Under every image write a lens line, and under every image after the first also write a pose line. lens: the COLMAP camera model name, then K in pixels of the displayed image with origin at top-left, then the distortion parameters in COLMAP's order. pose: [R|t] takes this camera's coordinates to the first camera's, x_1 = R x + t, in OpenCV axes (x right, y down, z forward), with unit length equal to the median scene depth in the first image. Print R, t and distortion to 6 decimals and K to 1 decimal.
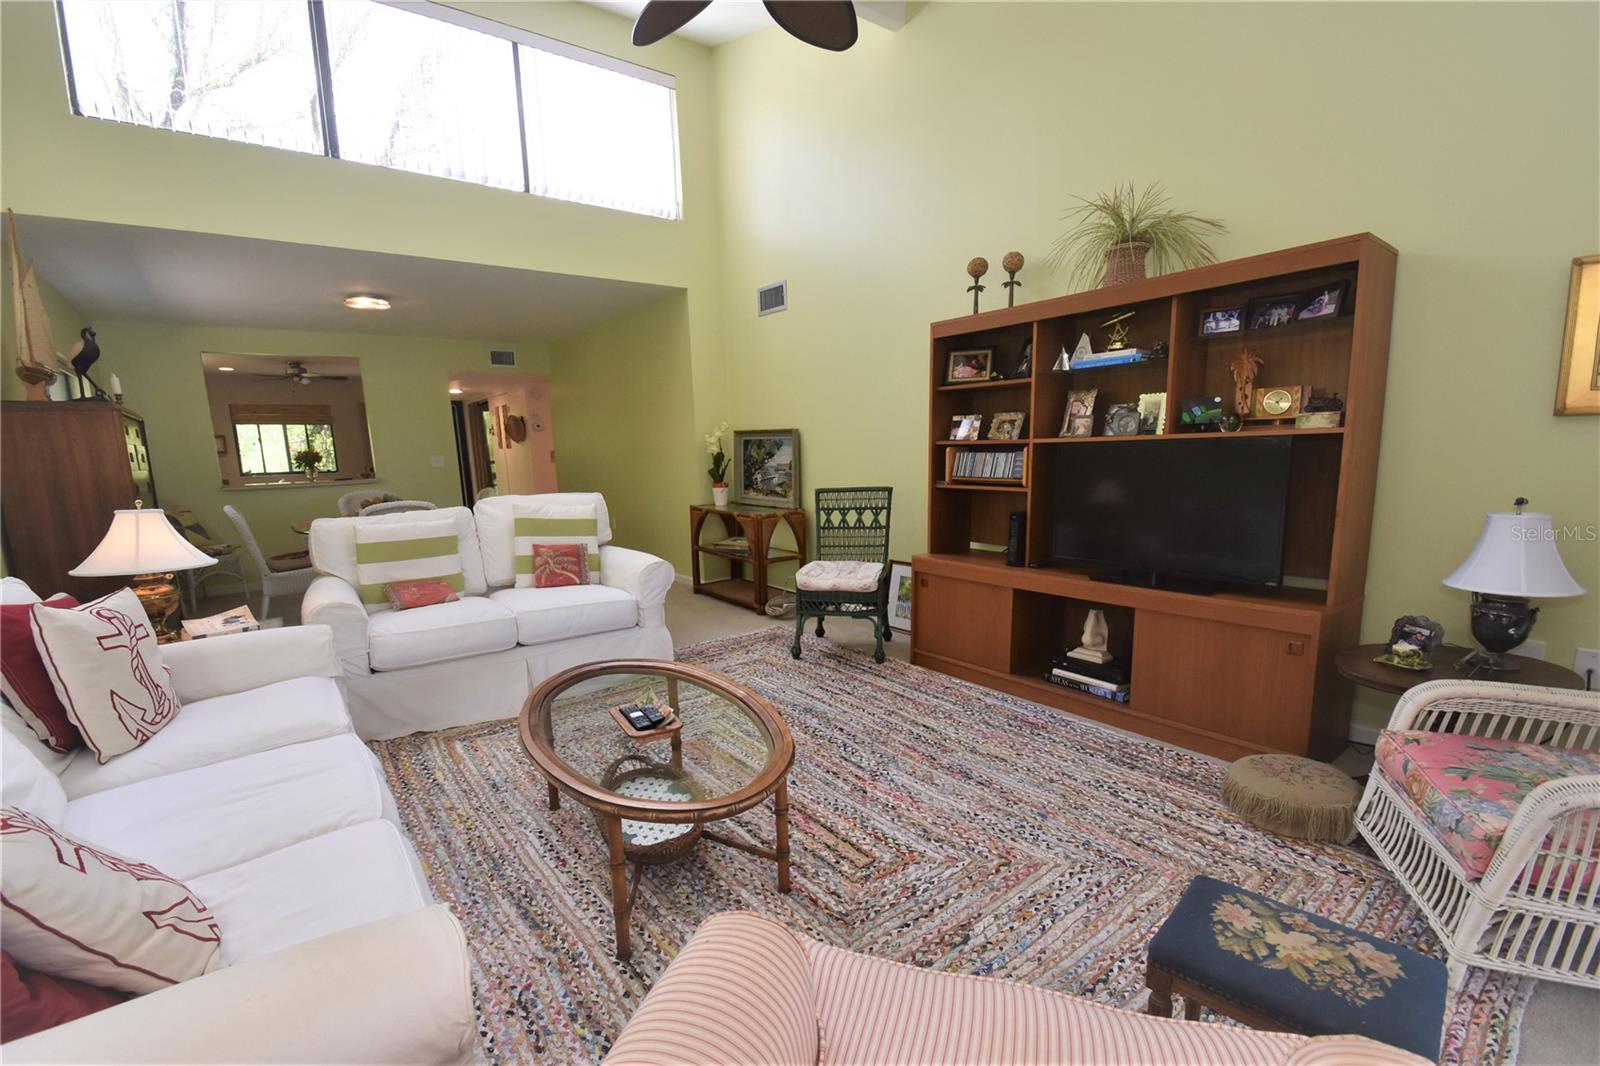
lens RADIAL K [[697.6, 0, 787.6], [0, 697.6, 561.6], [0, 0, 1]] dist [0.013283, -0.018154]
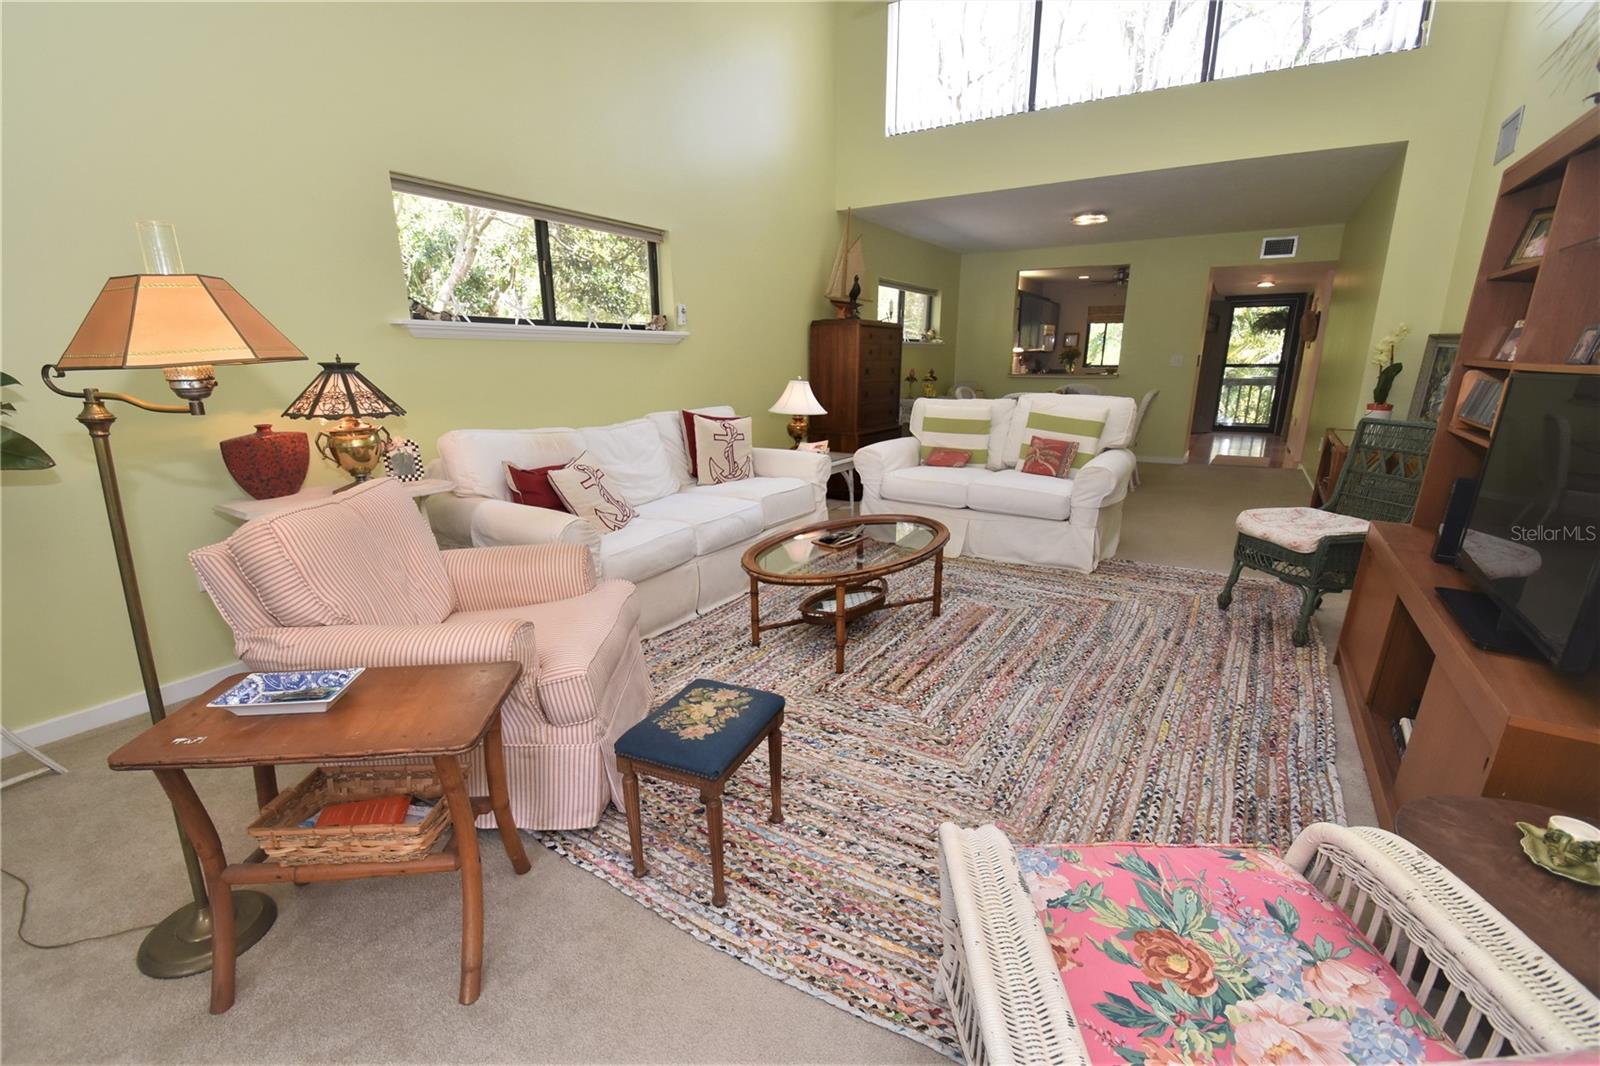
lens RADIAL K [[697.6, 0, 787.6], [0, 697.6, 561.6], [0, 0, 1]] dist [0.013283, -0.018154]
pose [[0.355812, 0.292358, -0.887651, 0.692269], [-0.161187, 0.954773, 0.249854, -0.057081], [0.920552, 0.054177, 0.386844, 0.189469]]
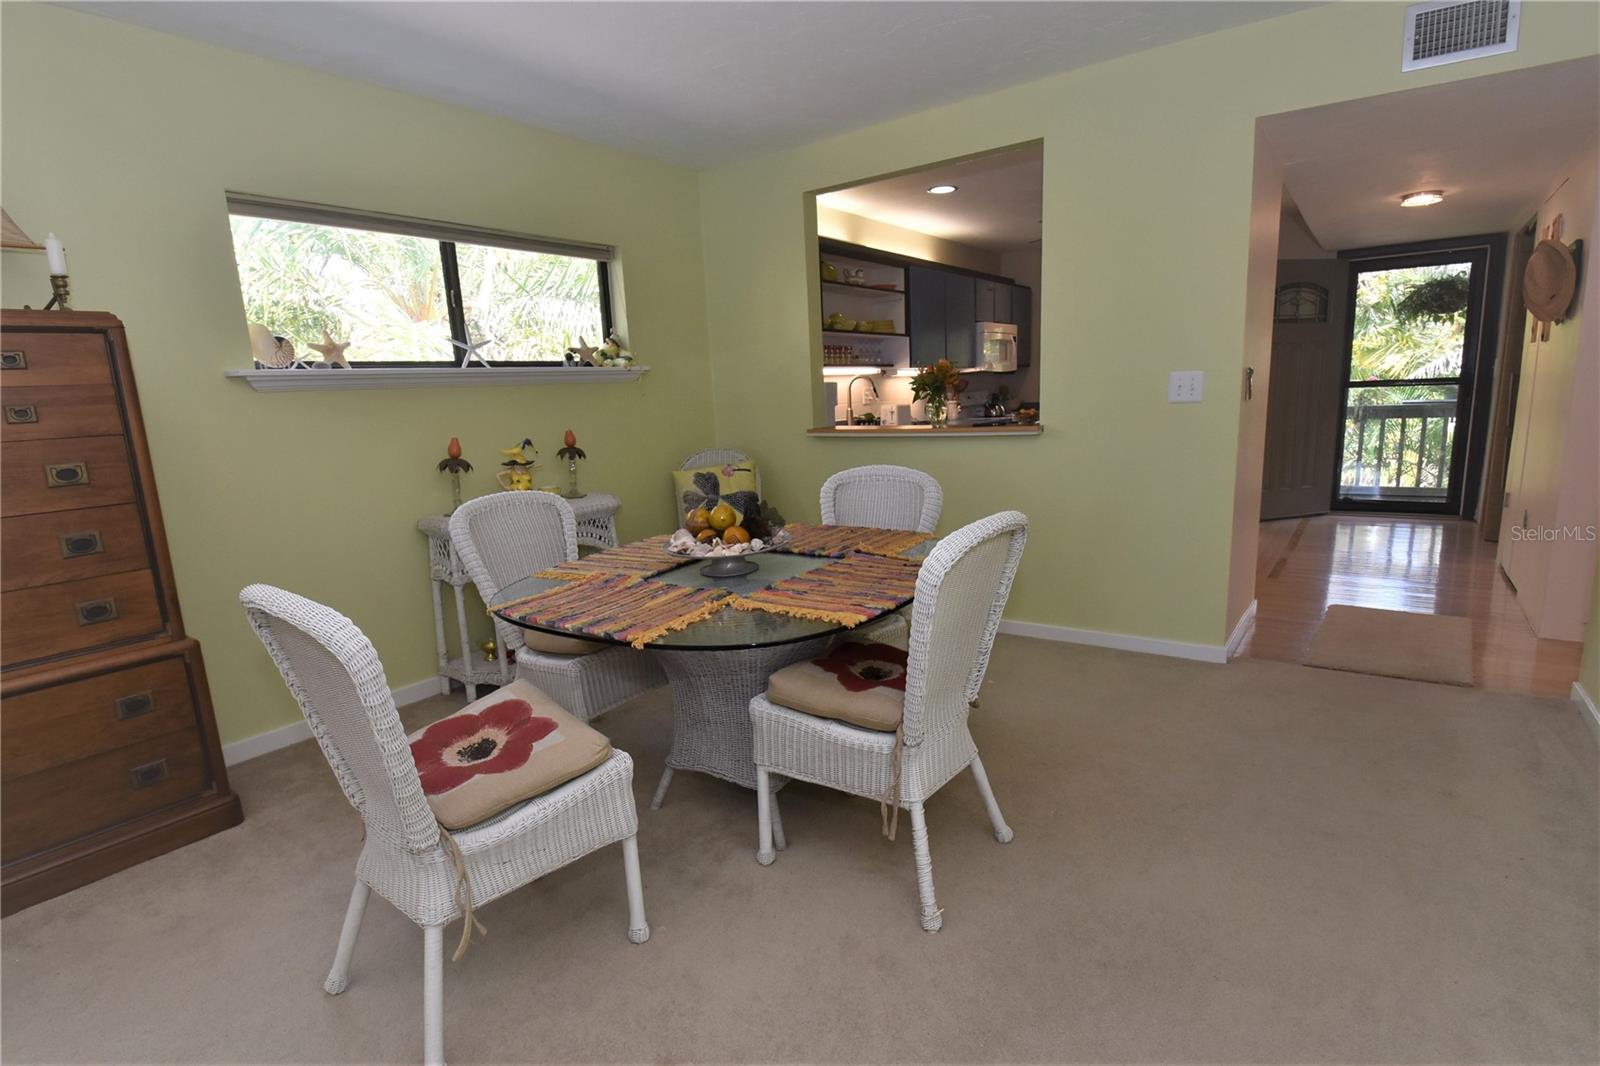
lens RADIAL K [[778.4, 0, 790.6], [0, 778.4, 557.2], [0, 0, 1]] dist [-0.020367, -0.000413]
pose [[0.271860, 0.220372, -0.936765, -0.339452], [-0.119967, 0.973595, 0.194220, -0.249390], [0.954830, 0.059580, 0.291119, 1.561886]]
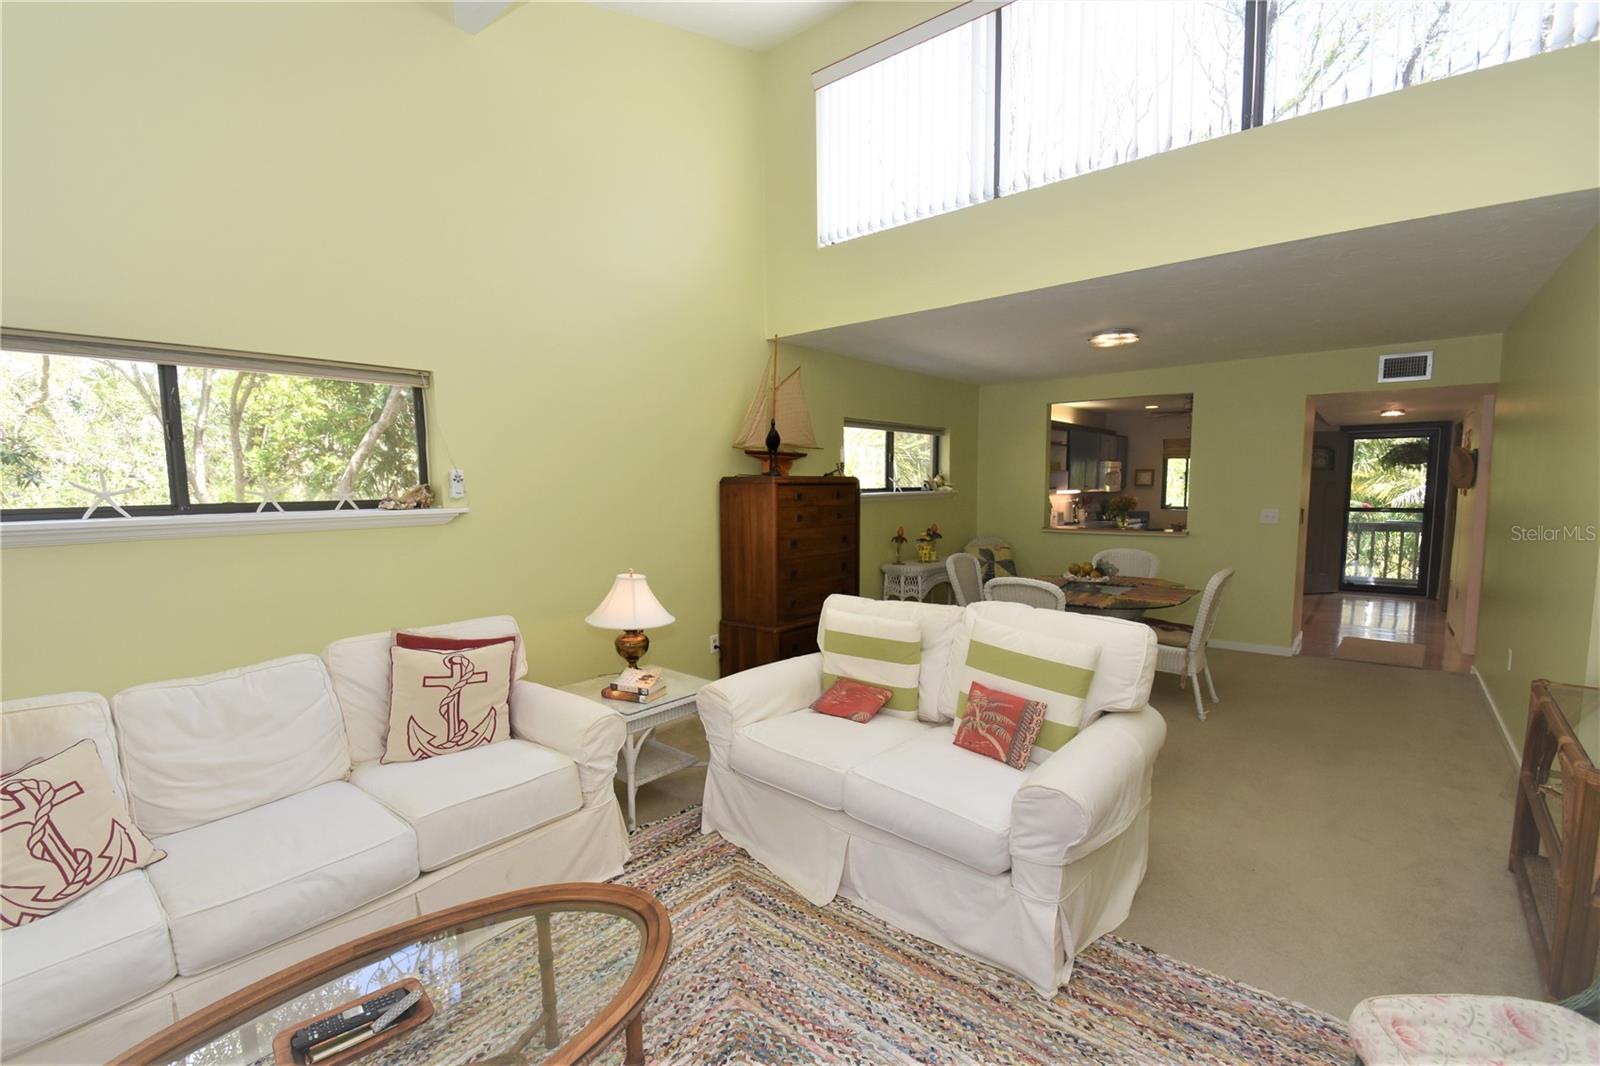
lens RADIAL K [[697.6, 0, 787.6], [0, 697.6, 561.6], [0, 0, 1]] dist [0.013283, -0.018154]
pose [[0.221330, 0.141118, -0.964935, 0.287922], [-0.157532, 0.981653, 0.107430, -0.214891], [0.962391, 0.128231, 0.239499, 0.728069]]
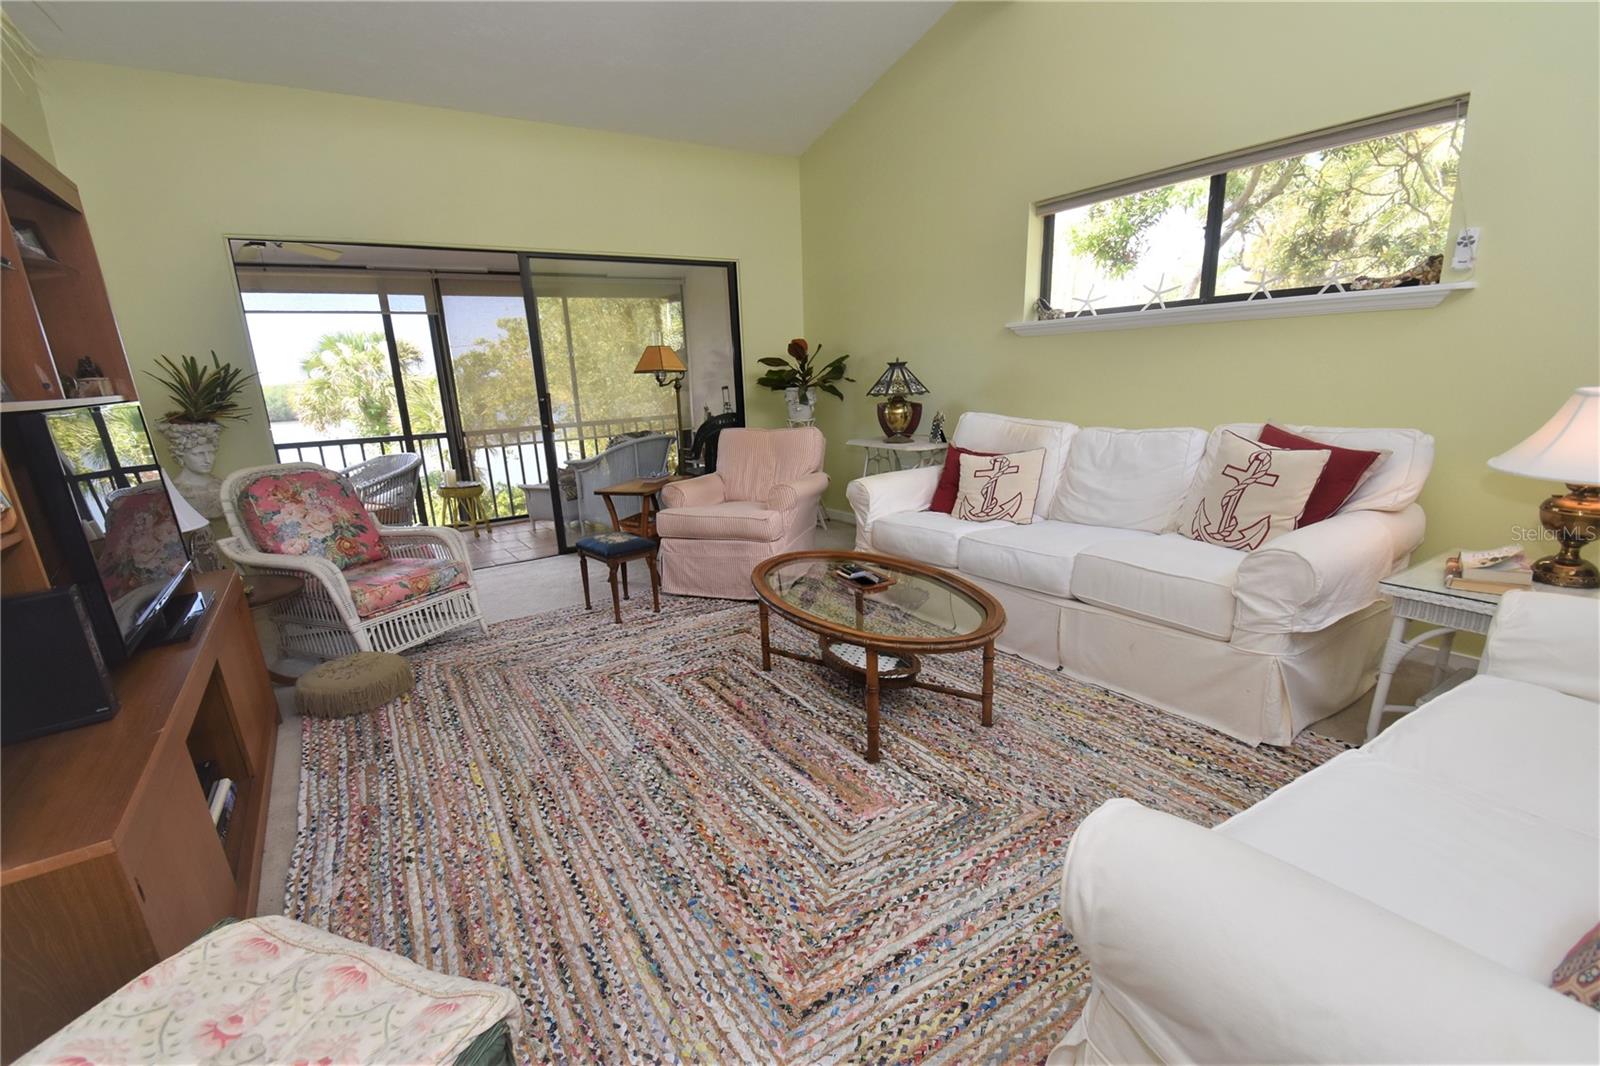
lens RADIAL K [[697.6, 0, 787.6], [0, 697.6, 561.6], [0, 0, 1]] dist [0.013283, -0.018154]
pose [[-0.994737, 0.055532, 0.086109, -0.111519], [0.086611, 0.904740, 0.417065, -0.210748], [-0.054746, 0.422328, -0.904788, 1.319610]]
